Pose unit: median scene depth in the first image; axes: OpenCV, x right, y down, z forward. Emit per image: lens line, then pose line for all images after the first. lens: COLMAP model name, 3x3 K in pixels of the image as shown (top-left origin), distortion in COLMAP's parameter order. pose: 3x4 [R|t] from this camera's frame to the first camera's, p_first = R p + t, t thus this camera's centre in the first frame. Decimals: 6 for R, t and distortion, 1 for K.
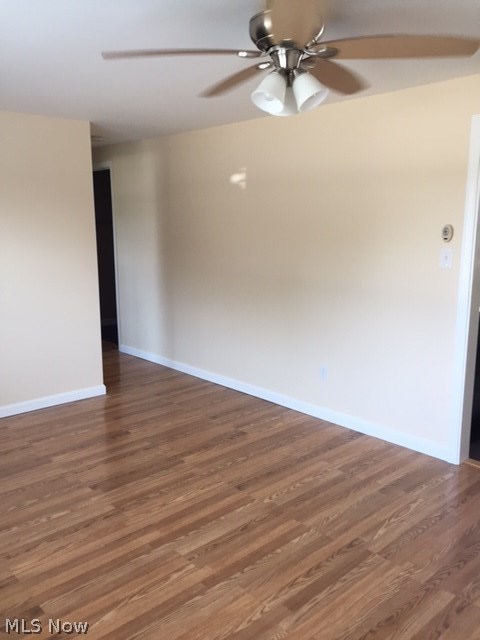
lens RADIAL K [[556.9, 0, 240.7], [0, 556.9, 306.4], [0, 0, 1]] dist [0.049726, -0.017451]
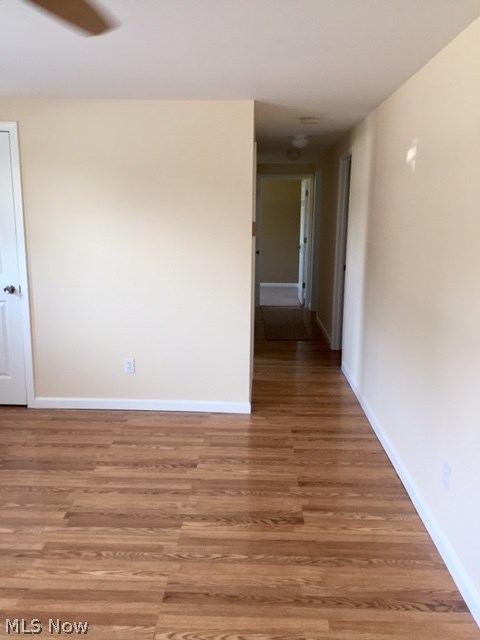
lens RADIAL K [[545.2, 0, 237.6], [0, 545.2, 323.3], [0, 0, 1]] dist [0.052015, -0.052085]
pose [[0.712809, 0.149698, -0.685196, 0.441999], [-0.124193, 0.988458, 0.086756, -0.080094], [0.690275, 0.023256, 0.723173, 0.503342]]
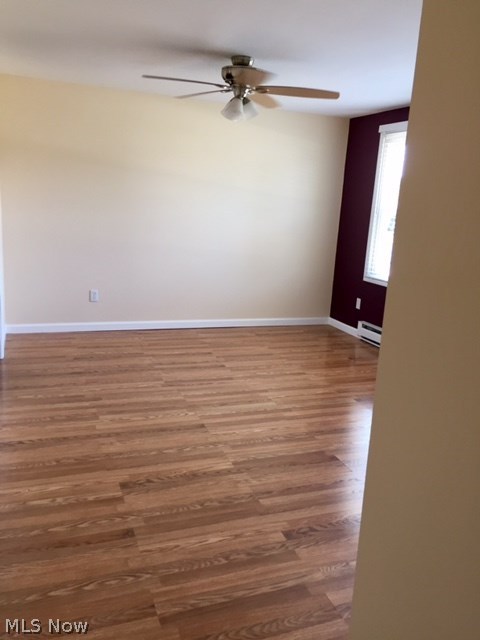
lens RADIAL K [[545.2, 0, 237.6], [0, 545.2, 323.3], [0, 0, 1]] dist [0.052015, -0.052085]
pose [[-0.926077, -0.134180, 0.352672, -0.379015], [0.001593, 0.933240, 0.359250, -0.223980], [-0.377332, 0.333255, -0.864038, 1.669565]]
